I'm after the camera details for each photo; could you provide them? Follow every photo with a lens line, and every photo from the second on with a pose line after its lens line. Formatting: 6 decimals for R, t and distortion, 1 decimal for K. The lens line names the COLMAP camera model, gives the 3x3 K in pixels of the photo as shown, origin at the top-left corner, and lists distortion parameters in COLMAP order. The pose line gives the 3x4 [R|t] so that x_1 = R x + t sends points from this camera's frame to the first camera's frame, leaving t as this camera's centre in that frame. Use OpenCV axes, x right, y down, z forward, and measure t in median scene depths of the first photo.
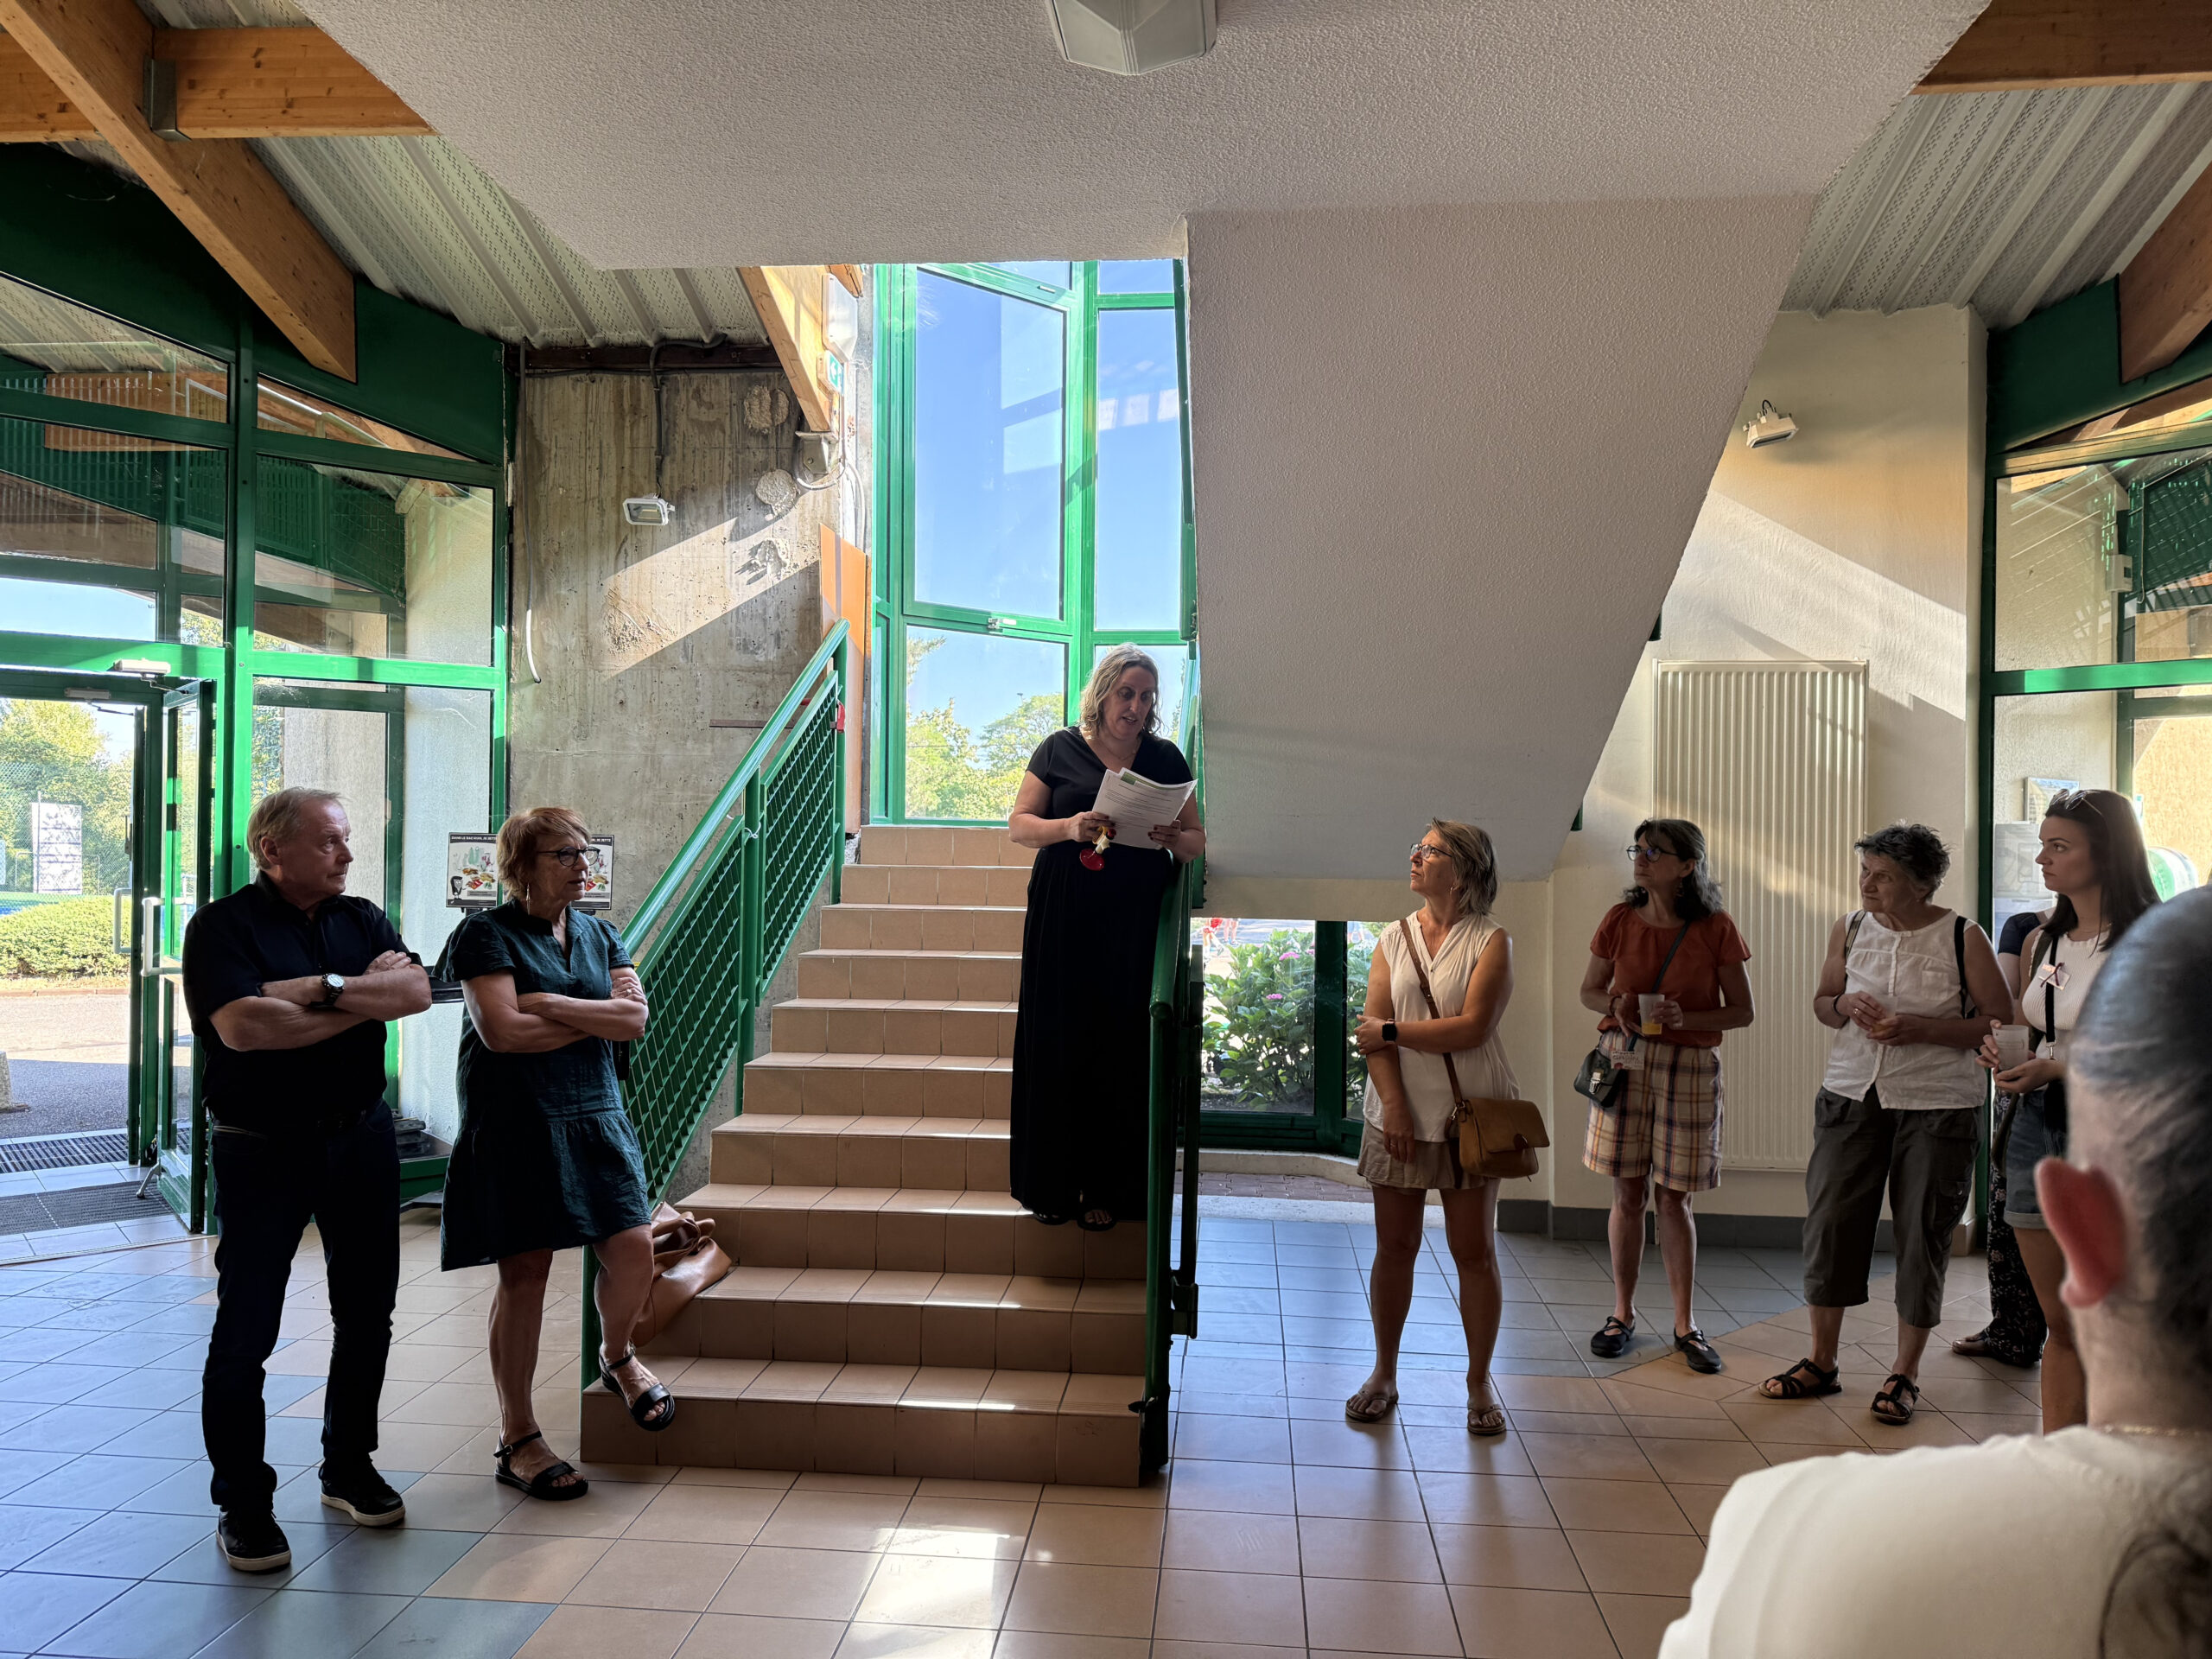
lens RADIAL K [[1533.8, 0, 1106.7], [0, 1533.8, 830.2], [0, 0, 1]] dist [0.030936, 0.000917]
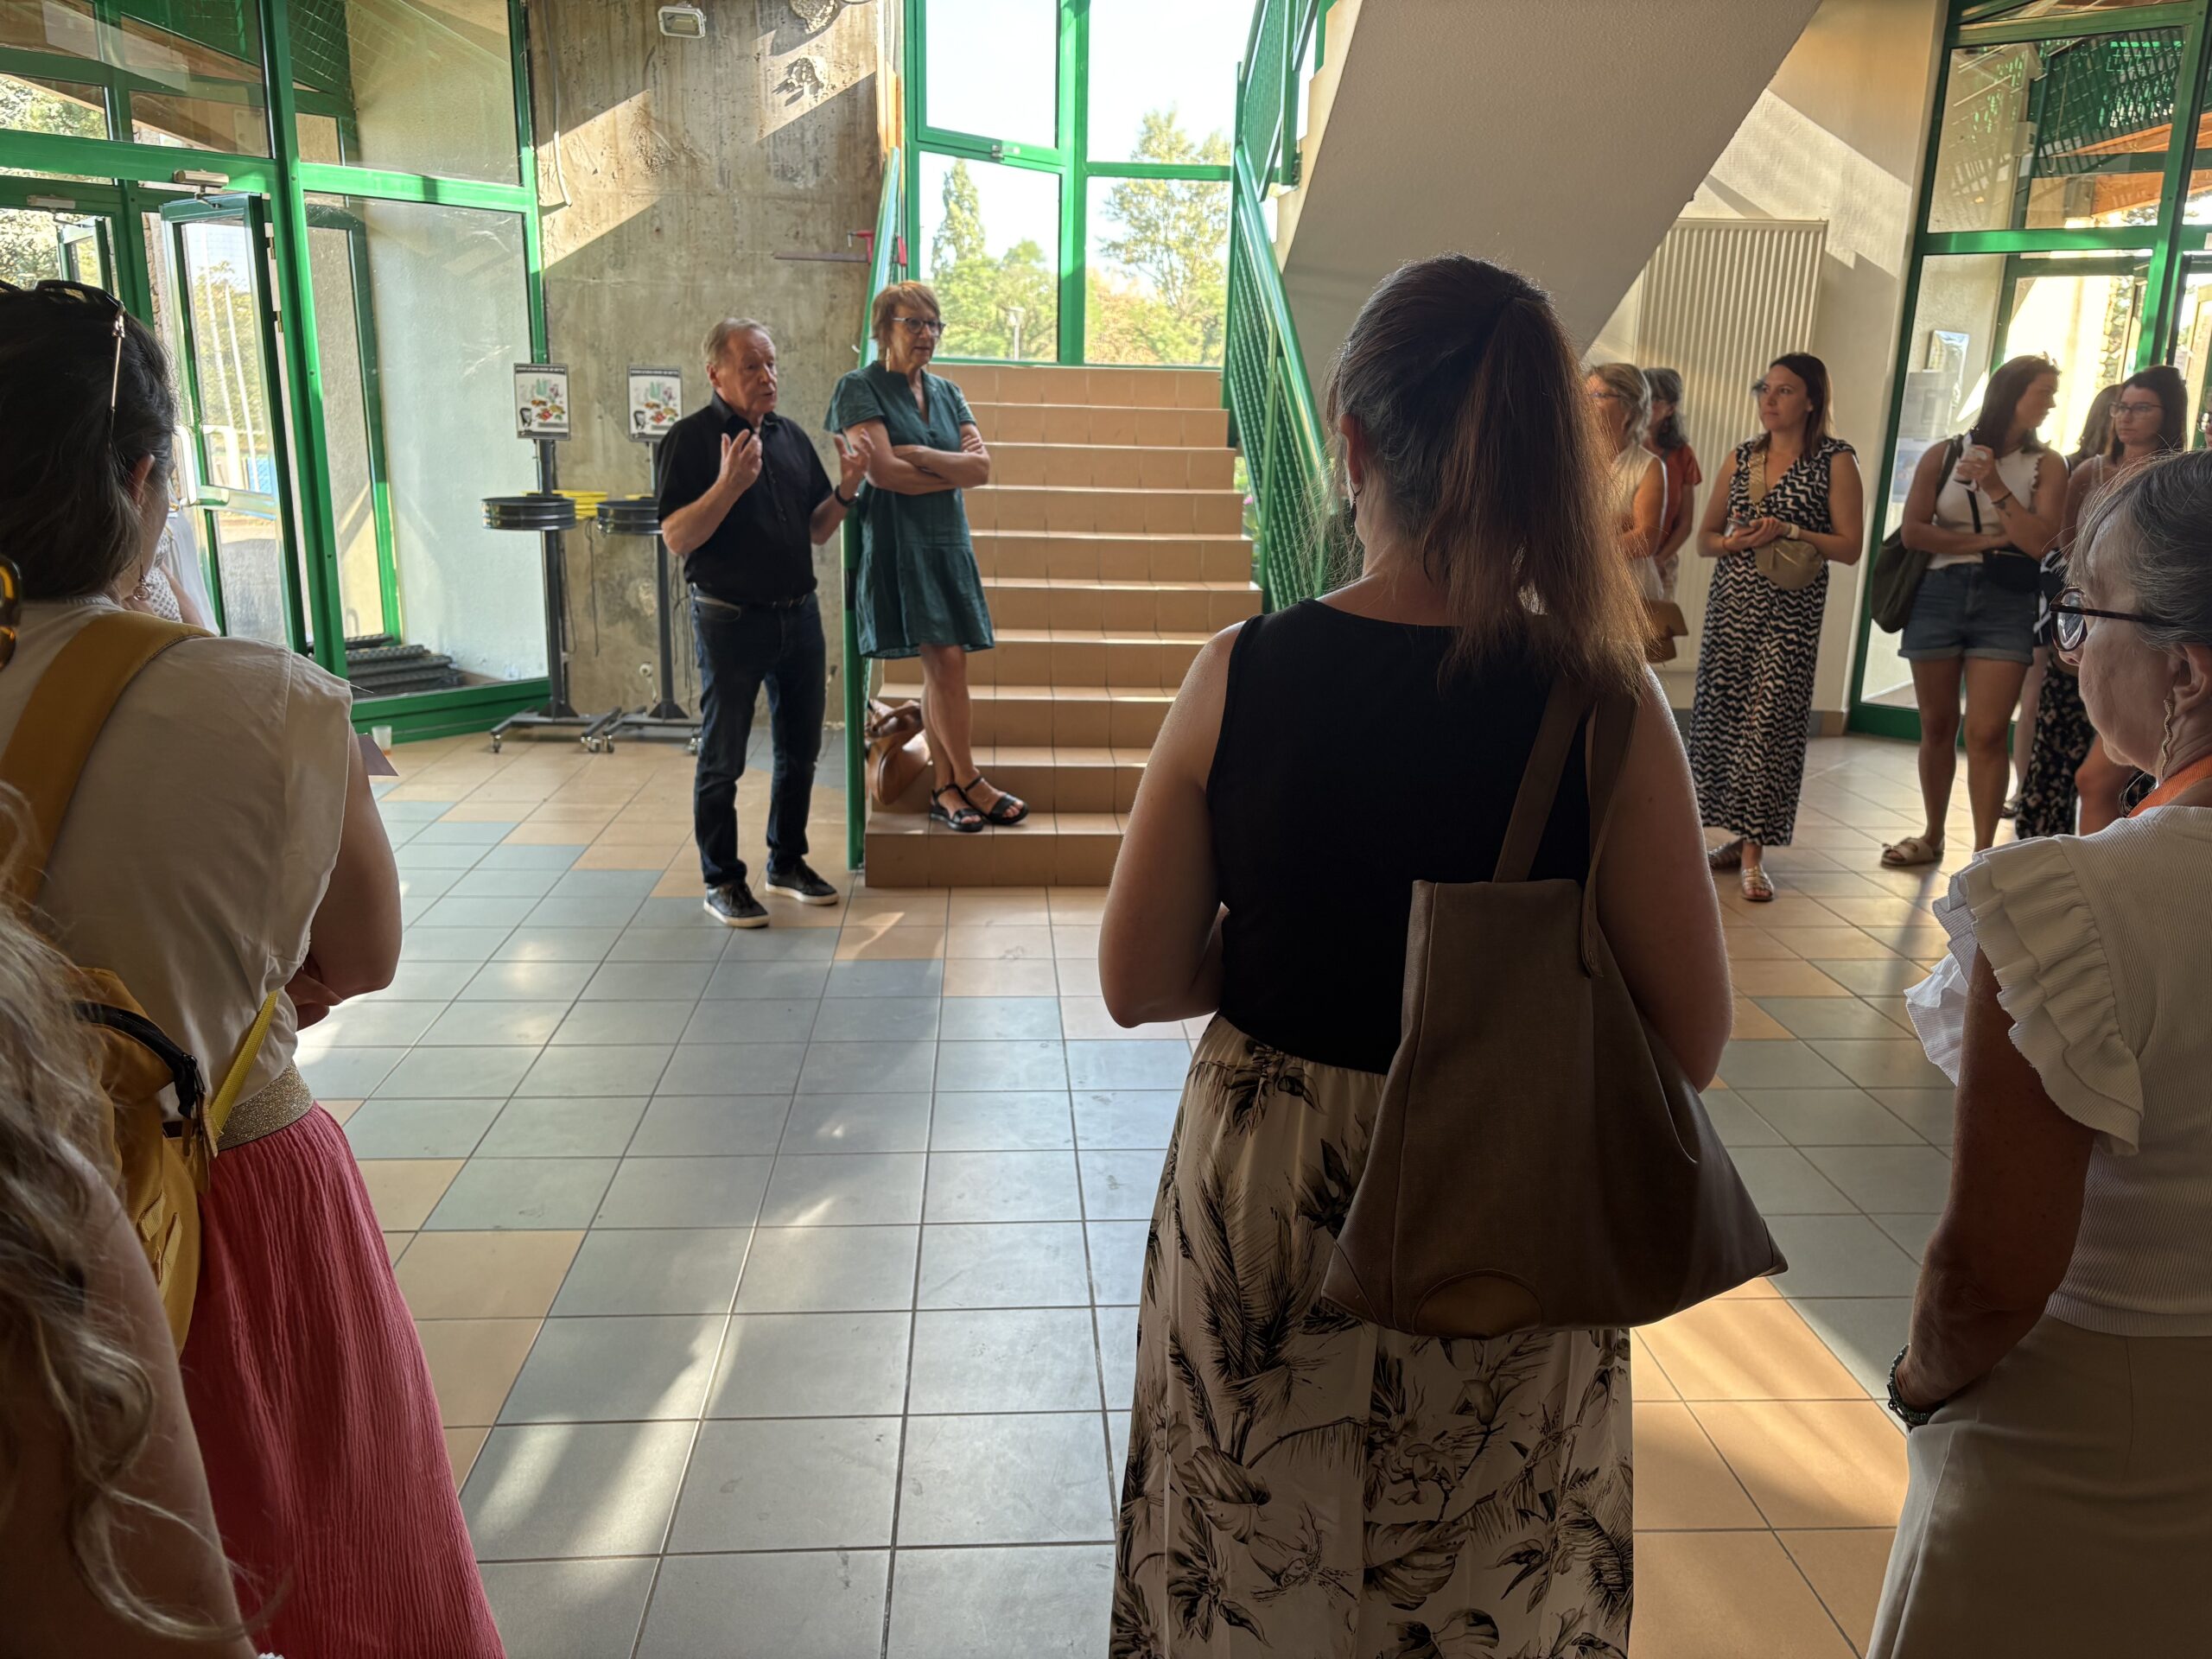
lens RADIAL K [[1673.0, 0, 1104.1], [0, 1673.0, 829.5], [0, 0, 1]] dist [0.003827, 0.013049]
pose [[0.988751, -0.026708, 0.147169, -0.200577], [-0.012911, 0.965015, 0.261876, 0.003750], [-0.149015, -0.260830, 0.953814, -0.173856]]
